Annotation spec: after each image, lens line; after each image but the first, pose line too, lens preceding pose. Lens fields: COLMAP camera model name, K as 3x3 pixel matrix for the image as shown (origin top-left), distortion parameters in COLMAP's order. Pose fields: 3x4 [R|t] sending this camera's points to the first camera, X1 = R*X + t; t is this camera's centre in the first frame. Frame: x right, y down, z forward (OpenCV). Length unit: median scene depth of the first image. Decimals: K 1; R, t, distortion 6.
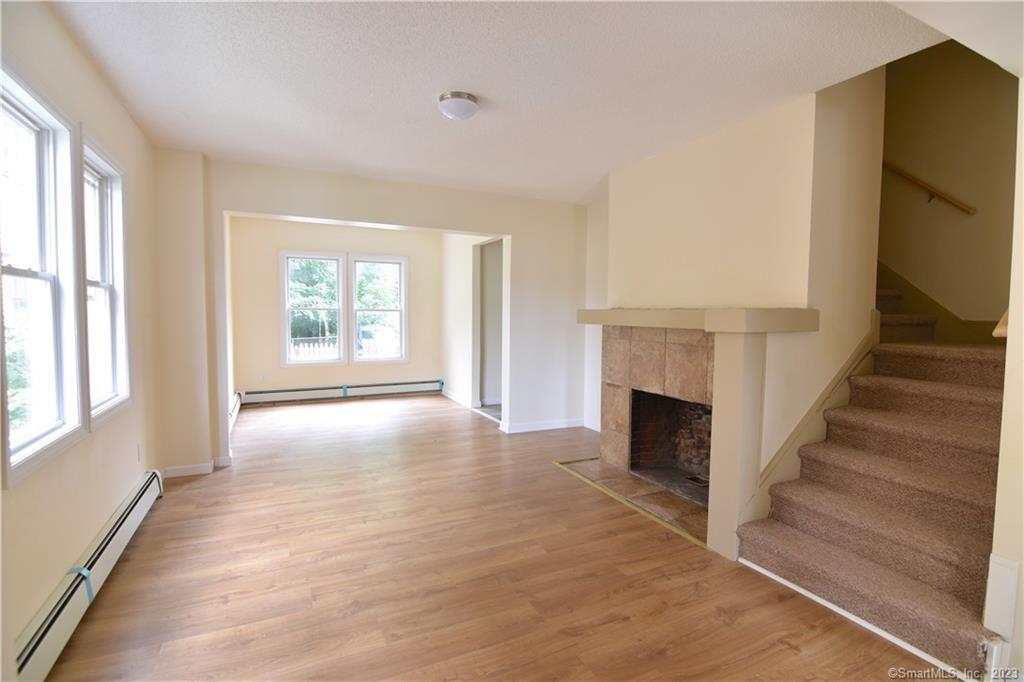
lens RADIAL K [[492.3, 0, 515.6], [0, 492.3, 341.1], [0, 0, 1]] dist [-0.011030, -0.001173]
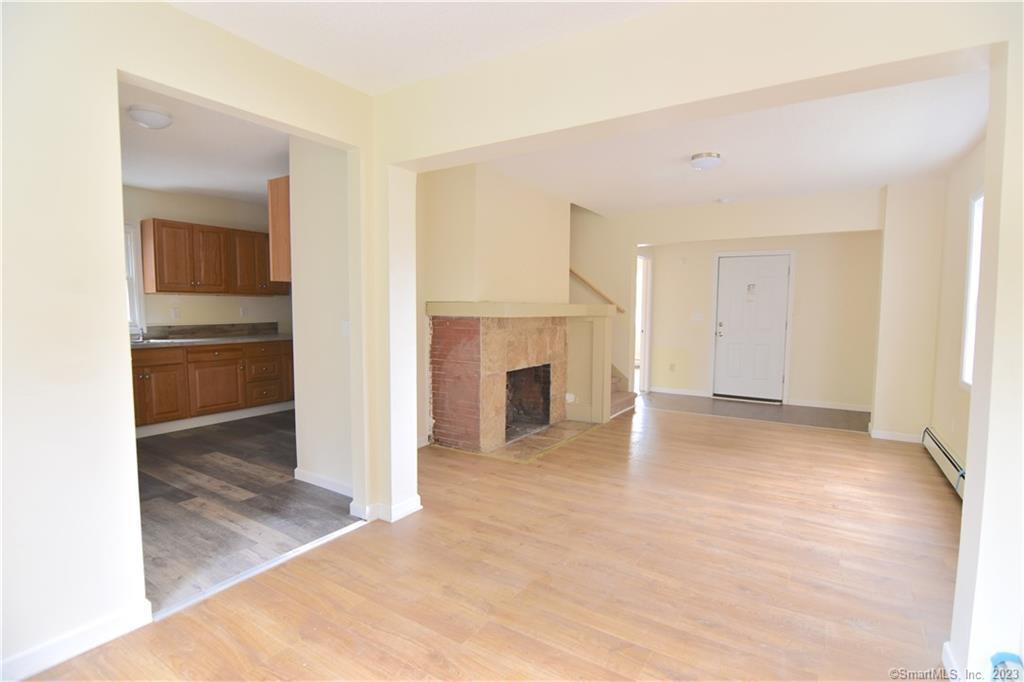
lens RADIAL K [[492.3, 0, 515.6], [0, 492.3, 341.1], [0, 0, 1]] dist [-0.011030, -0.001173]
pose [[-0.522746, -0.071010, 0.849526, -0.828255], [0.034021, 0.993993, 0.104020, -0.103927], [-0.851809, 0.083278, -0.517190, 1.742261]]
